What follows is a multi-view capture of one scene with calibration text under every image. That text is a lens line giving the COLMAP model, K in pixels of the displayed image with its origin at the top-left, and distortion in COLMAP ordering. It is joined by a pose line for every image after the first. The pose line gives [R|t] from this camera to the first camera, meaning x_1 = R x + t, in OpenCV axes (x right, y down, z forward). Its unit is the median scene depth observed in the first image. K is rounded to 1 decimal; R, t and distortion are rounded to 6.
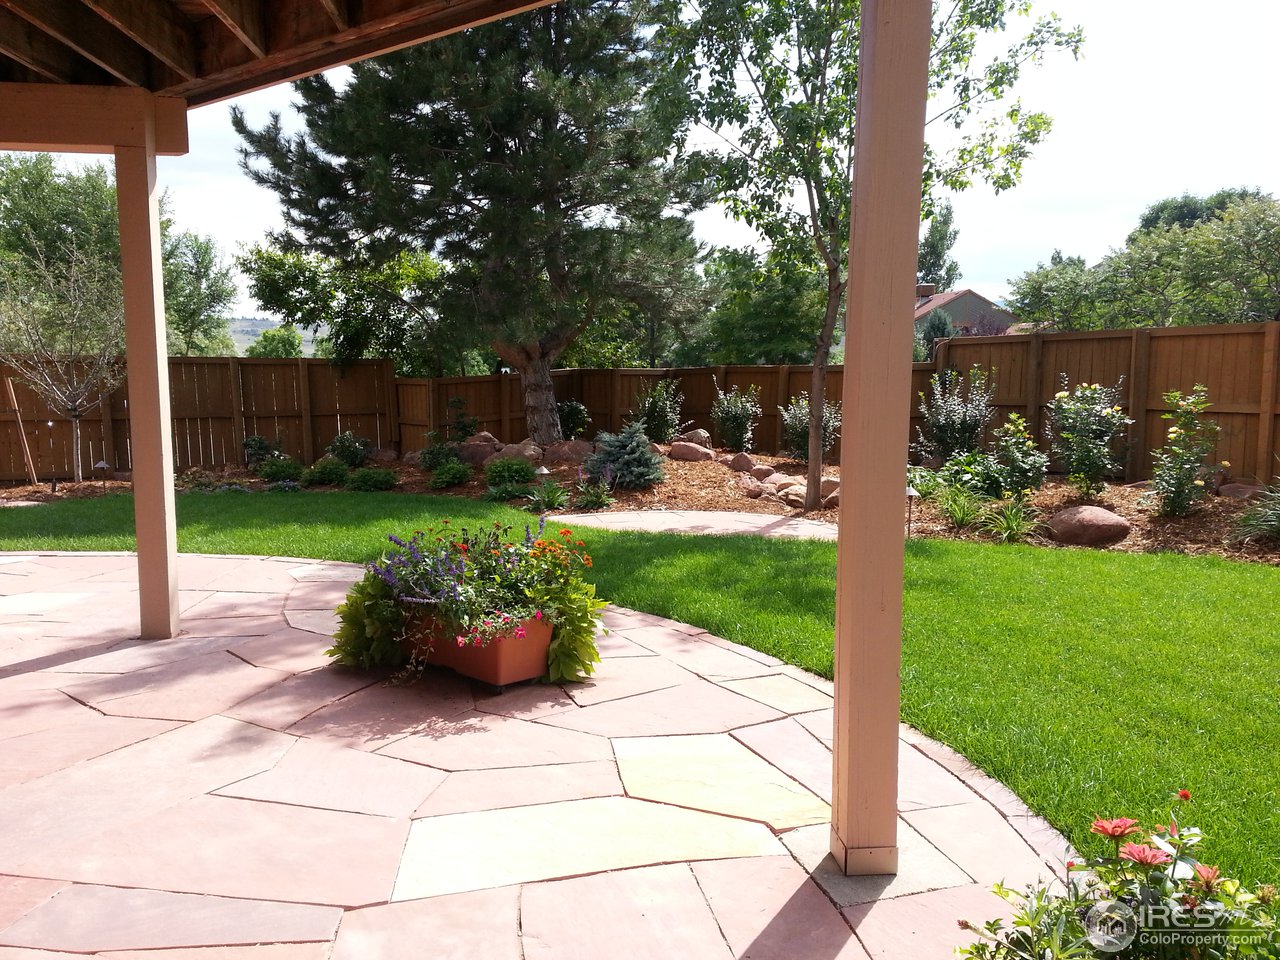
lens RADIAL K [[918.4, 0, 640.0], [0, 918.4, 480.0], [0, 0, 1]] dist [0.134500, -0.178750]
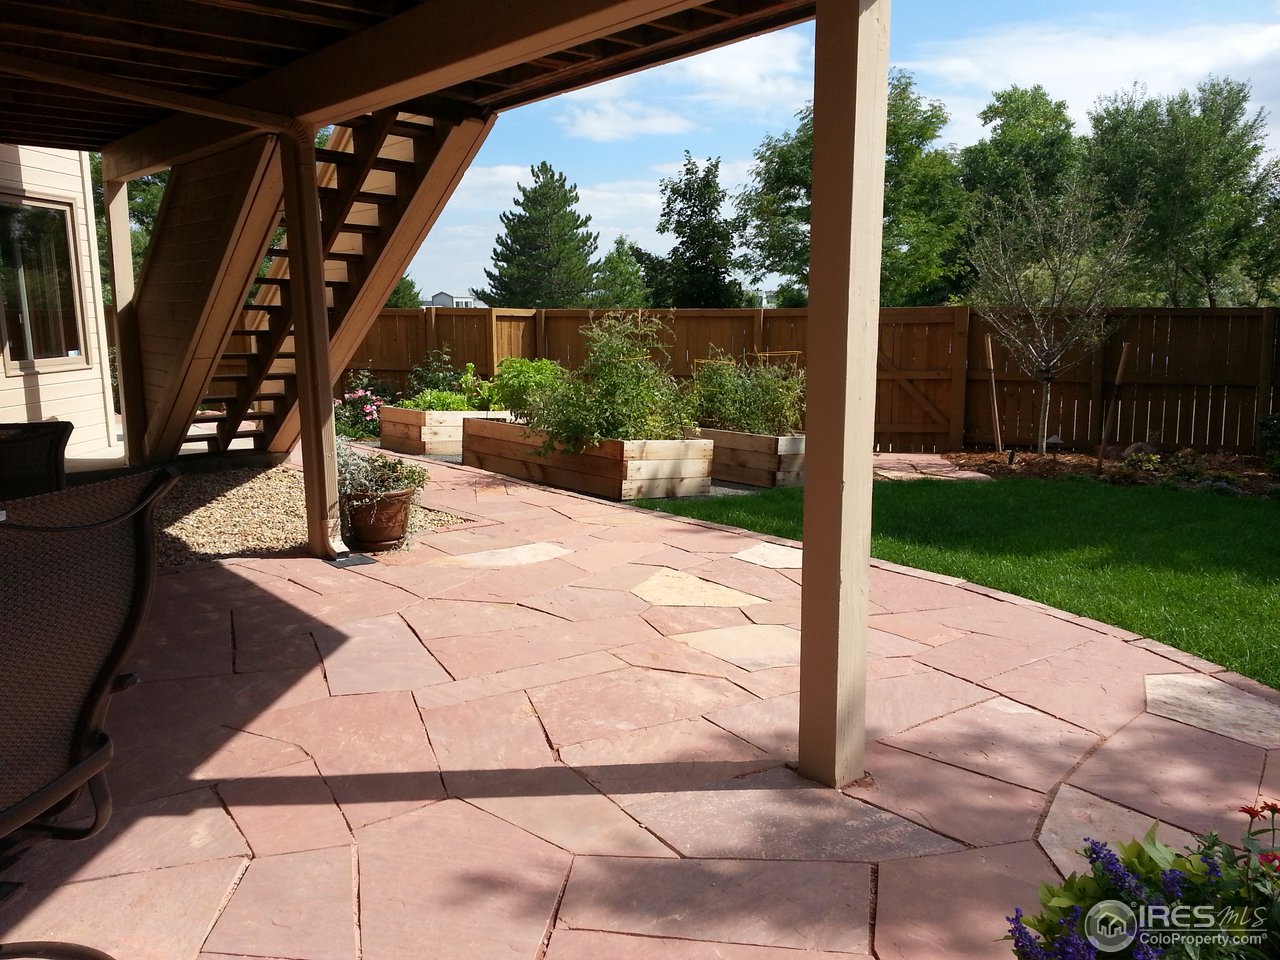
lens RADIAL K [[1033.5, 0, 640.0], [0, 1033.5, 480.0], [0, 0, 1]] dist [0.009290, 0.003867]
pose [[0.558052, 0.127908, -0.819889, -0.038107], [-0.100028, 0.991213, 0.086552, -0.044968], [0.823755, 0.033711, 0.565943, 0.342911]]
